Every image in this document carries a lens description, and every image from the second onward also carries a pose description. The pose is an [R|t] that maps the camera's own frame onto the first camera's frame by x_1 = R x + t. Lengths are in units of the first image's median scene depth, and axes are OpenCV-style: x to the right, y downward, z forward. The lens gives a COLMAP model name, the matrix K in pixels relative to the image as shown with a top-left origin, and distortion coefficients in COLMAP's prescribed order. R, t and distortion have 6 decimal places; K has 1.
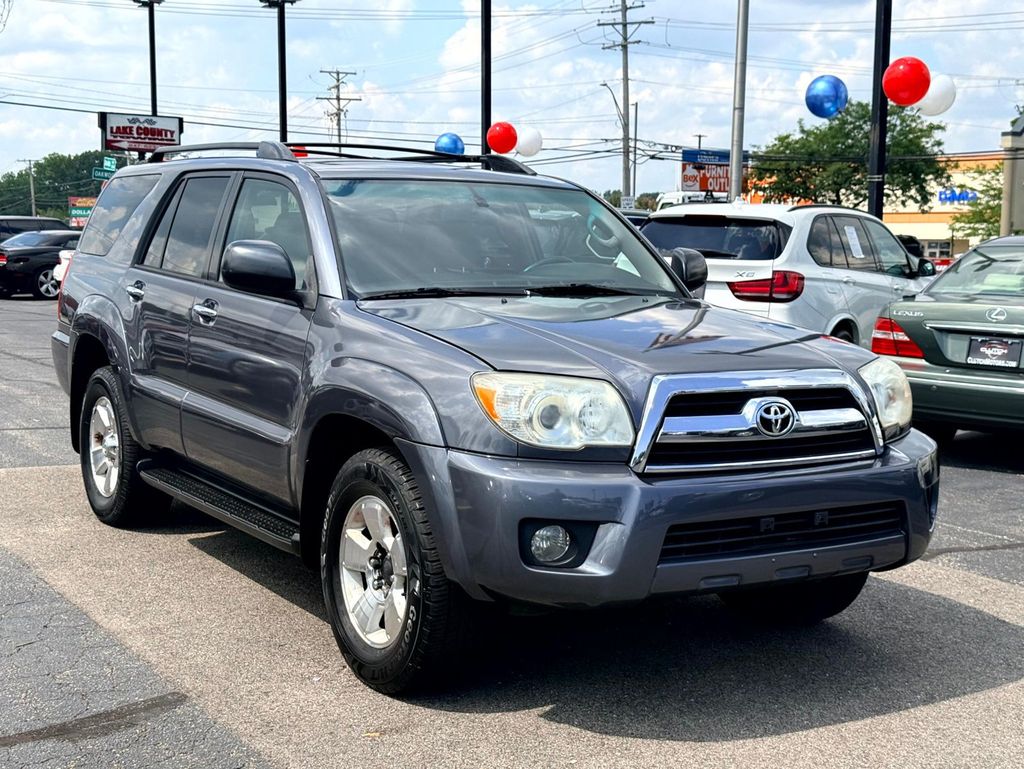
lens RADIAL K [[1413.1, 0, 515.9], [0, 1413.1, 405.2], [0, 0, 1]] dist [0.105984, -0.002727]
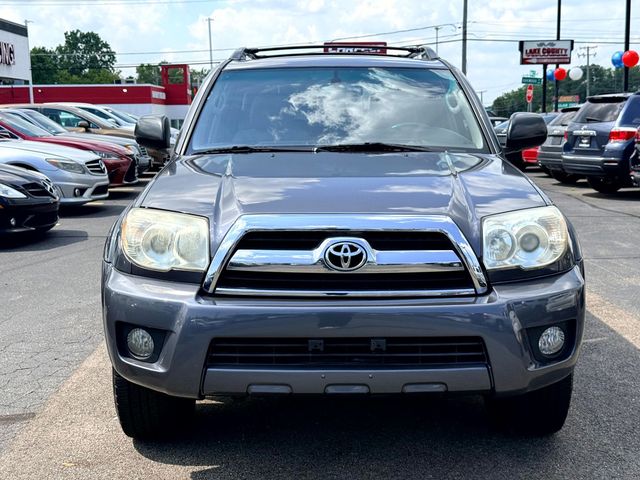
lens RADIAL K [[883.2, 0, 322.5], [0, 883.2, 252.9], [0, 0, 1]] dist [0.105984, -0.002727]
pose [[0.859920, 0.055553, -0.507397, 0.519185], [-0.039704, 0.998328, 0.042015, -0.022015], [0.508883, -0.015984, 0.860687, 0.353317]]
